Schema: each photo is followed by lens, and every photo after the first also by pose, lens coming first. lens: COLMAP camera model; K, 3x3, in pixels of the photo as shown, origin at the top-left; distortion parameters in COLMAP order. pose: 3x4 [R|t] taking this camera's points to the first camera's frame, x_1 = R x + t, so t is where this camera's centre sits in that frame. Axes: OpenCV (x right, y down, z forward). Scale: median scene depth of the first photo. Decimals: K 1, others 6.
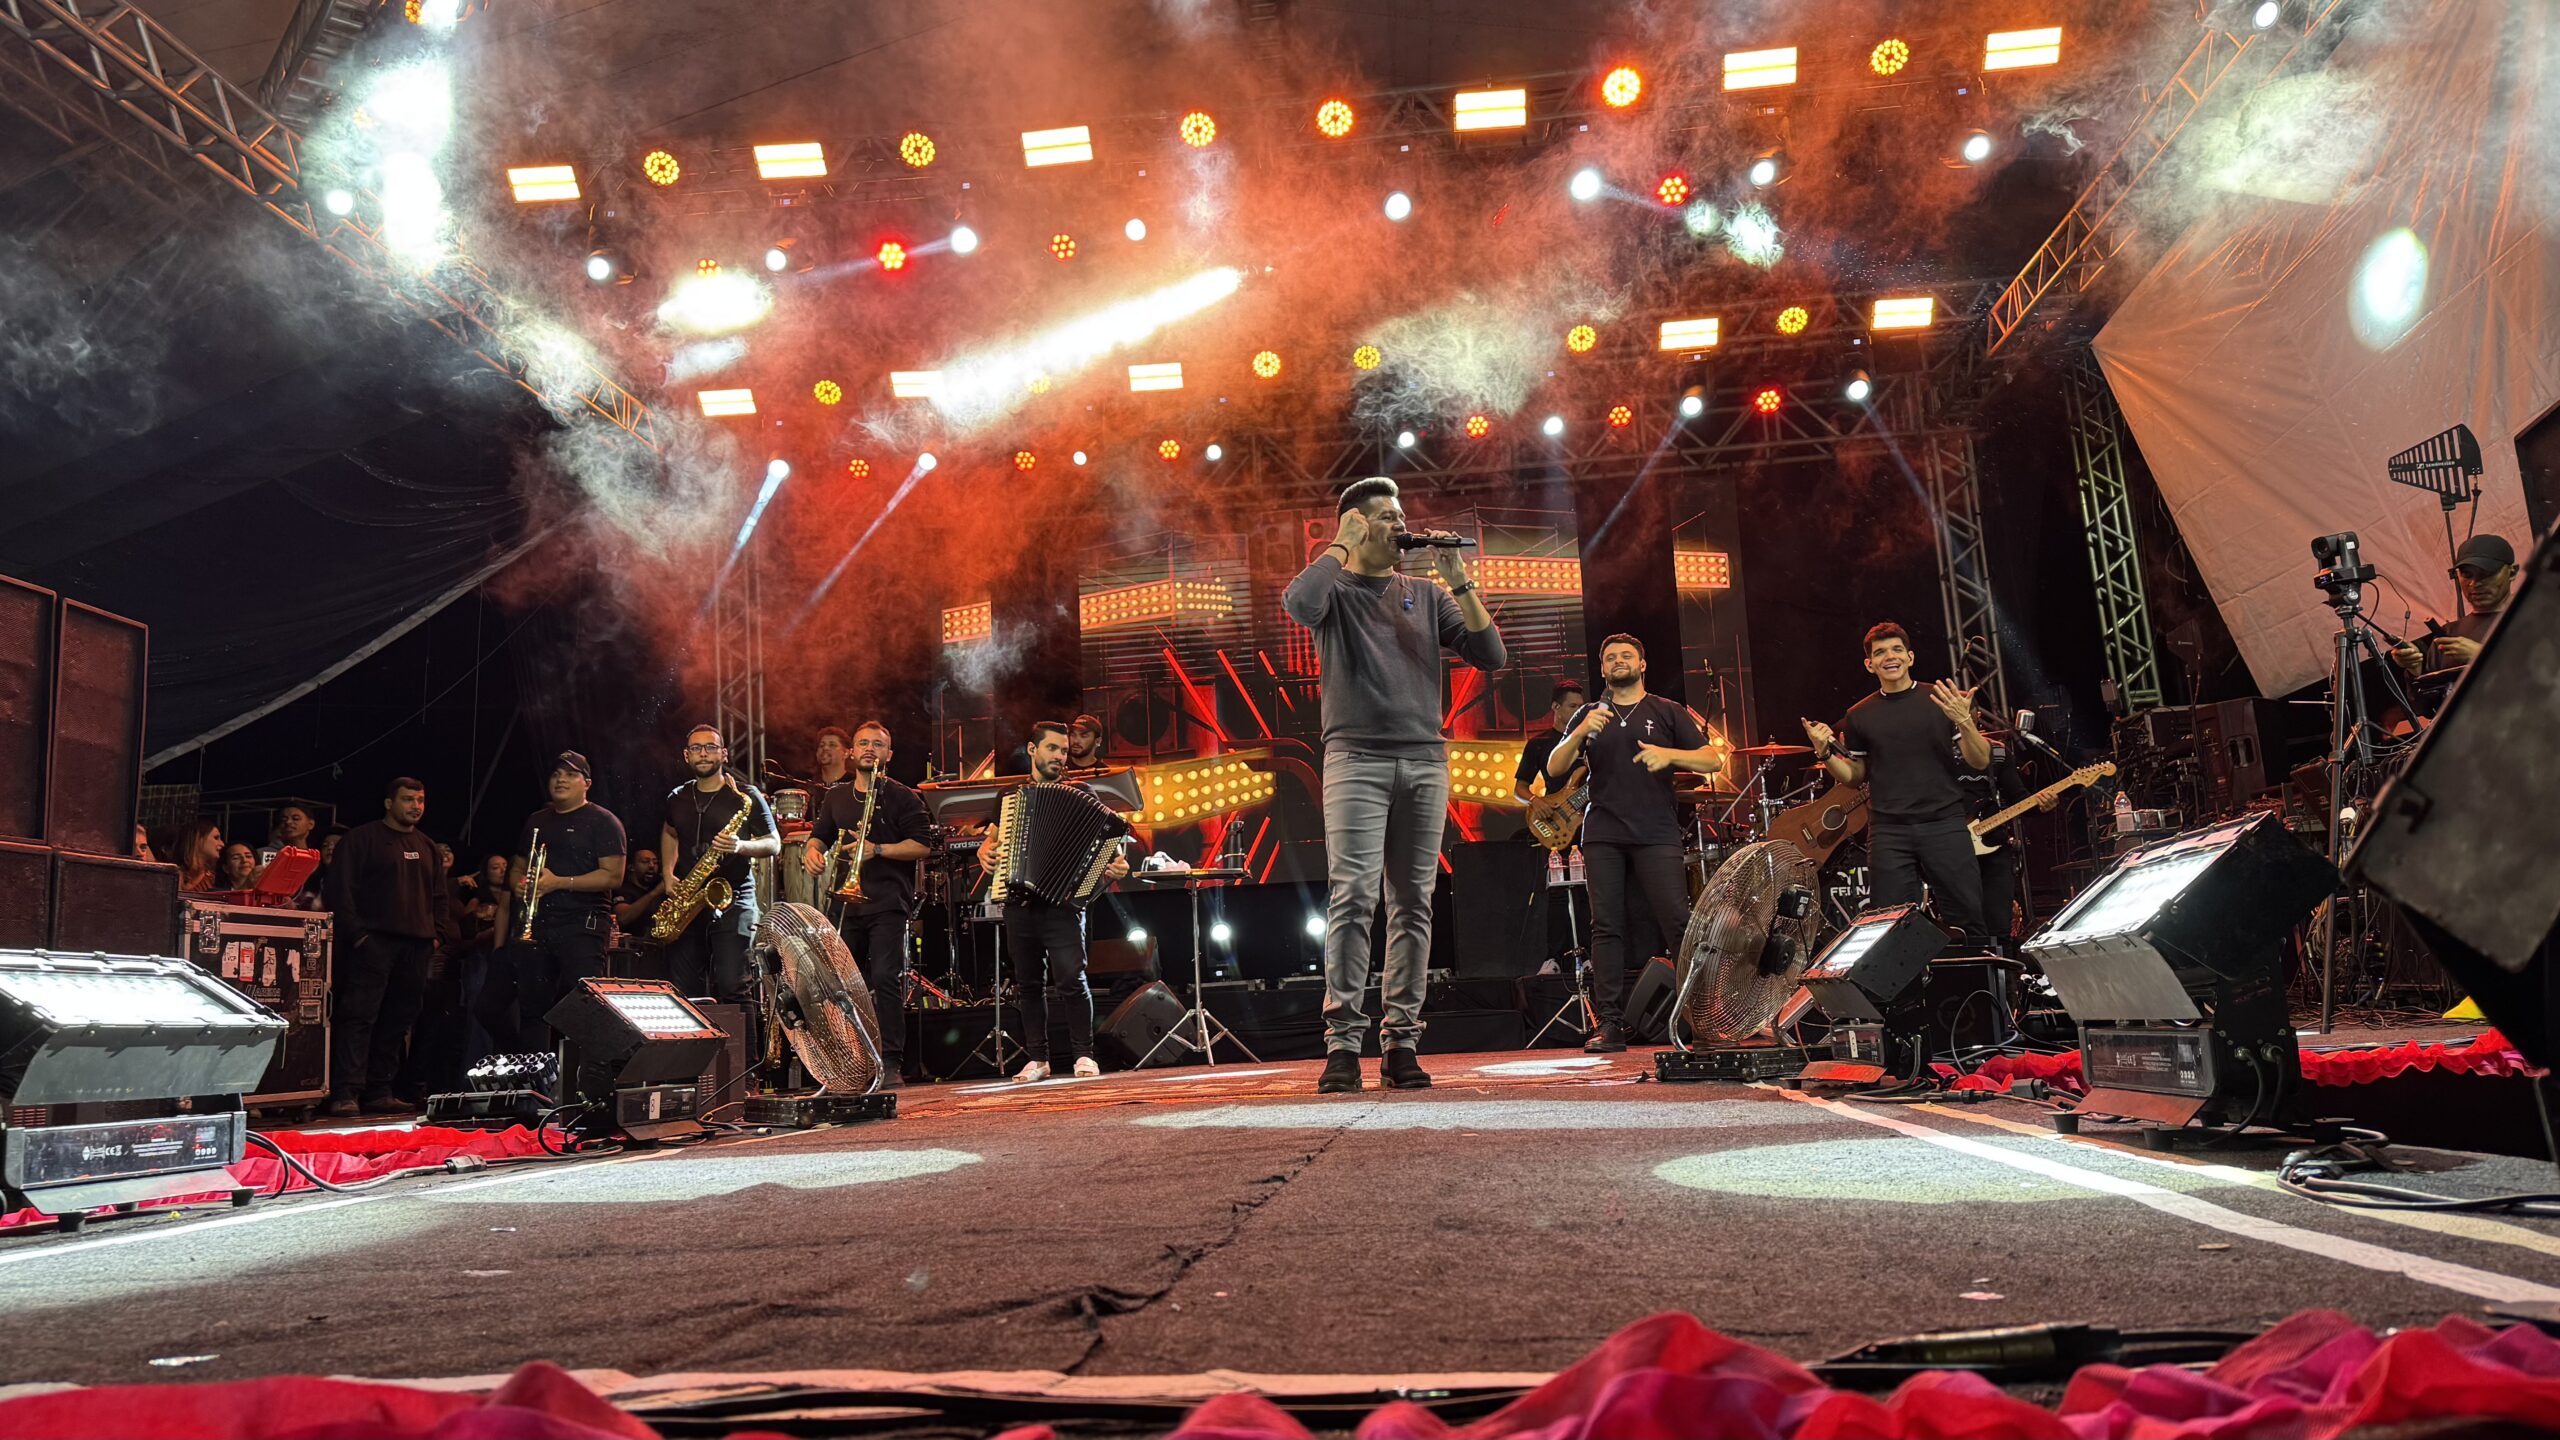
lens RADIAL K [[1672.1, 0, 1282.8], [0, 1672.1, 735.4], [0, 0, 1]] dist [-0.016252, 0.006839]
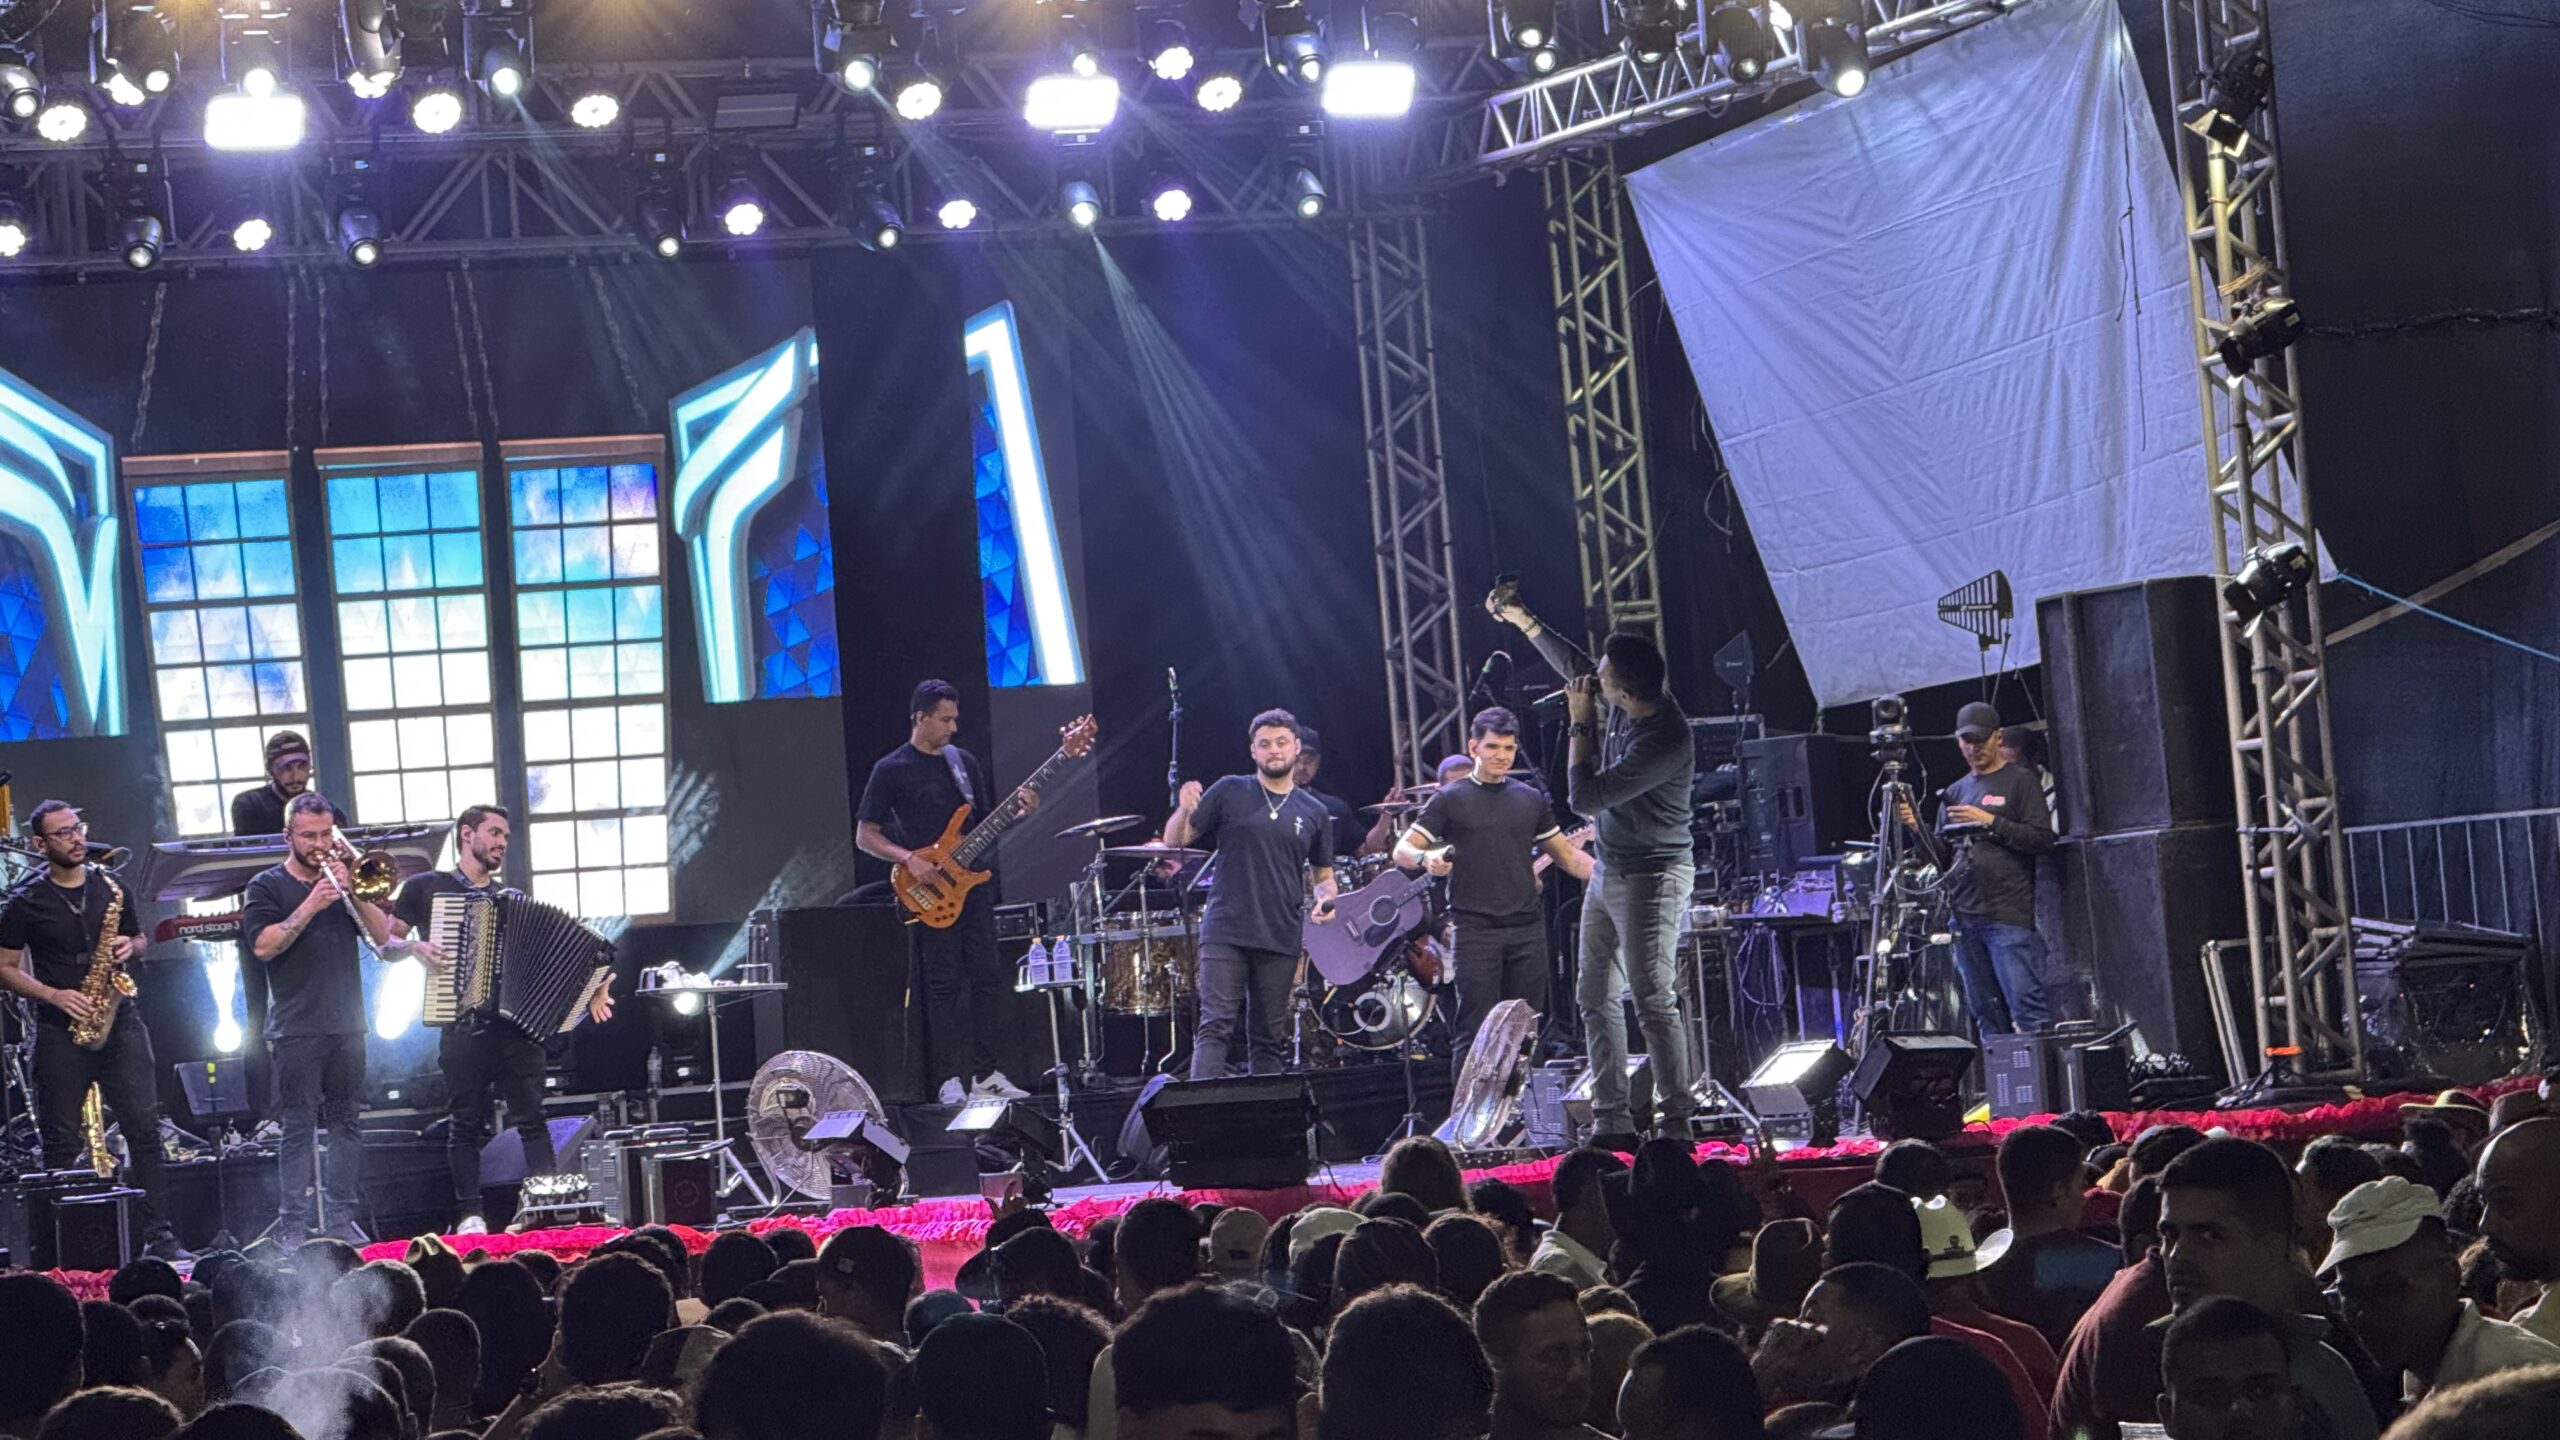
lens RADIAL K [[8267.5, 0, 1286.1], [0, 8267.5, 714.4], [0, 0, 1]] dist [0.356050, 0.000000]
pose [[0.888122, -0.000376, 0.459608, -1.302175], [-0.044274, 0.995279, 0.086366, -0.326338], [-0.457470, -0.097052, 0.883913, -2.130106]]
